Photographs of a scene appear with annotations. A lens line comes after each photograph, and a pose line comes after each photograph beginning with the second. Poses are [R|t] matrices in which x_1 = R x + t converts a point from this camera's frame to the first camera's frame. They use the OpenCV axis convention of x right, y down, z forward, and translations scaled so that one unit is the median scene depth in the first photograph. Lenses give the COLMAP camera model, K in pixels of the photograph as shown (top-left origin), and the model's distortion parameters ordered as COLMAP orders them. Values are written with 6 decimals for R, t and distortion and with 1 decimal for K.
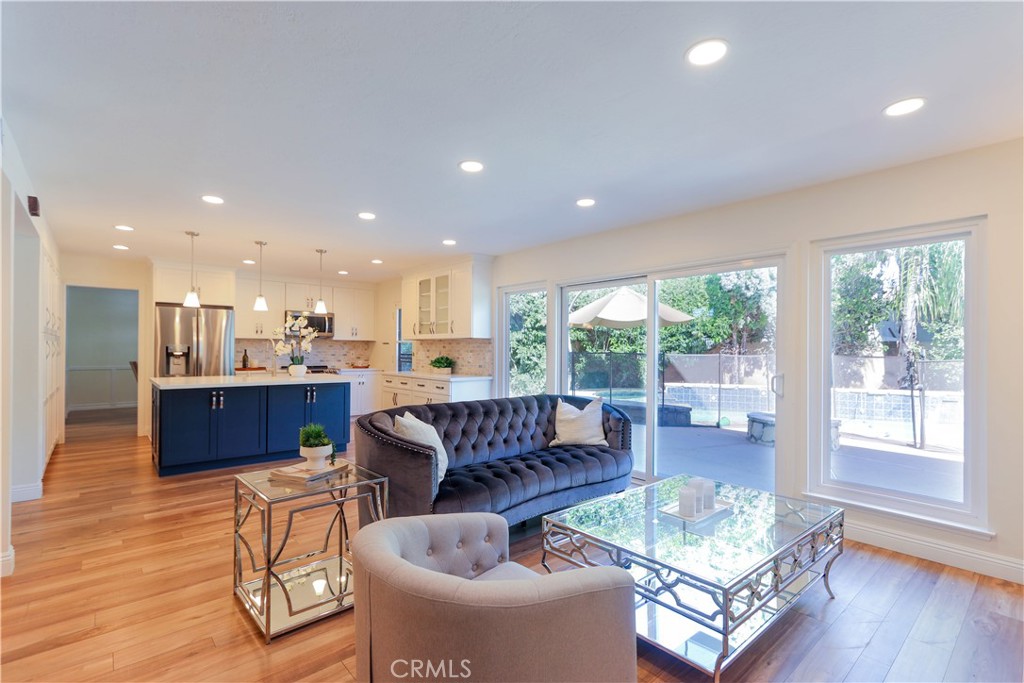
lens RADIAL K [[475.4, 0, 509.4], [0, 475.4, 350.9], [0, 0, 1]] dist [-0.000137, 0.001378]
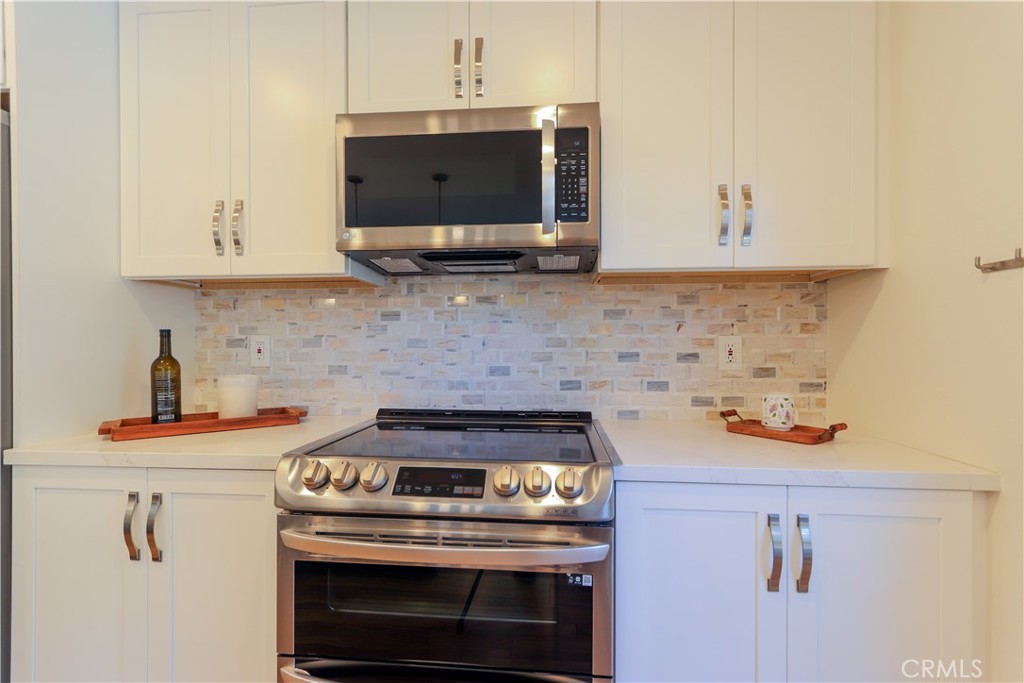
lens RADIAL K [[478.6, 0, 513.6], [0, 478.6, 344.7], [0, 0, 1]] dist [0.000770, 0.000347]
pose [[0.693647, -0.002688, -0.720310, -0.326847], [0.002748, 0.999996, -0.001086, 0.004176], [0.720310, -0.001226, 0.693651, 1.043163]]
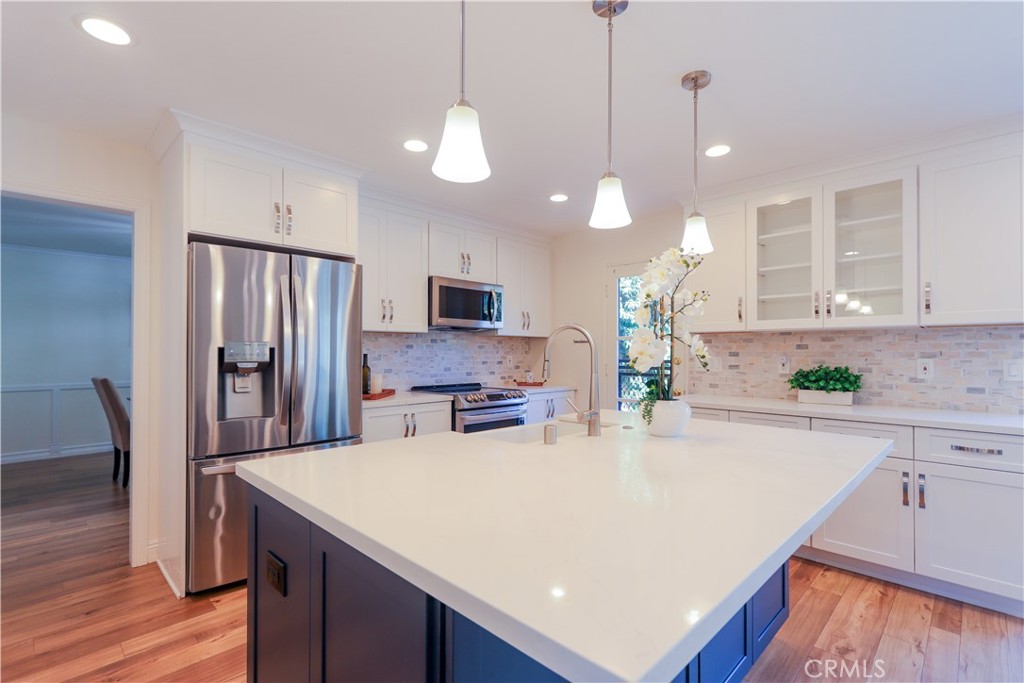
lens RADIAL K [[475.4, 0, 509.4], [0, 475.4, 350.9], [0, 0, 1]] dist [-0.000137, 0.001378]
pose [[0.996799, -0.004109, 0.079845, -0.487626], [0.004568, 0.999974, -0.005573, -0.002983], [-0.079820, 0.005920, 0.996792, 0.562616]]
